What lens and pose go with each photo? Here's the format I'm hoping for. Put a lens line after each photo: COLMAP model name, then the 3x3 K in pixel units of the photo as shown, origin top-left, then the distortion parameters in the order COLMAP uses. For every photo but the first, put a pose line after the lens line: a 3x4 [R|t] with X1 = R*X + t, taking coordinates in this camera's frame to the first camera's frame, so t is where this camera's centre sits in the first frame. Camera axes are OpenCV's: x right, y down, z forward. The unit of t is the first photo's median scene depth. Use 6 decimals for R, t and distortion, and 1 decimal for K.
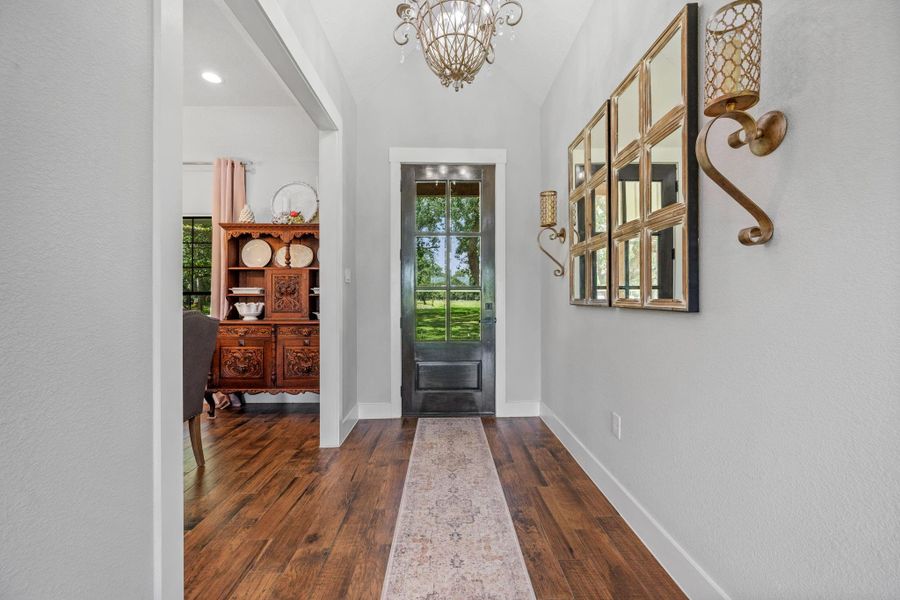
lens RADIAL K [[354.4, 0, 449.6], [0, 354.4, 300.7], [0, 0, 1]] dist [-0.007163, 0.001408]
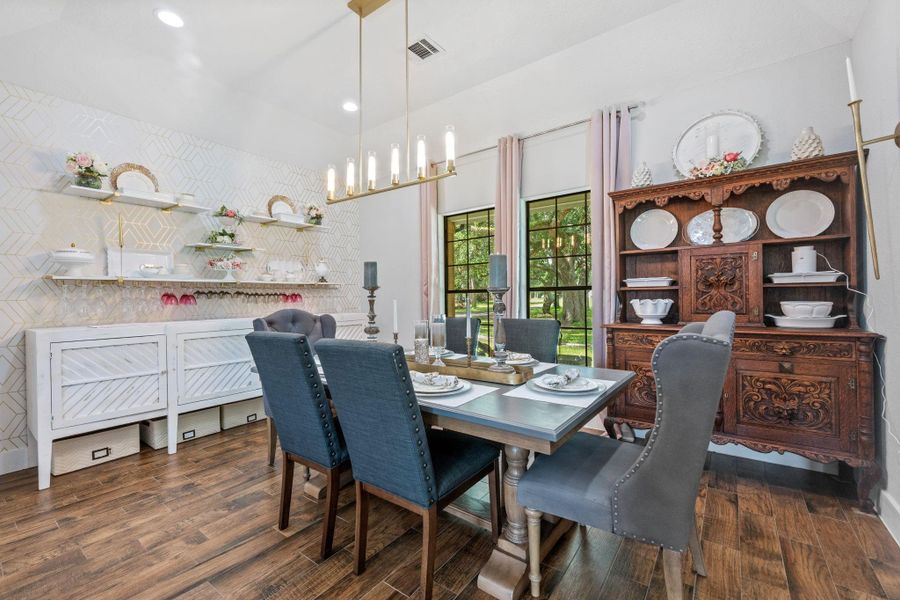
lens RADIAL K [[378.2, 0, 450.1], [0, 378.2, 299.4], [0, 0, 1]] dist [-0.001932, -0.000045]
pose [[0.791279, -0.007378, -0.611411, -0.424417], [0.012156, 0.999919, 0.003666, -0.001841], [0.611334, -0.010333, 0.791305, 0.160388]]
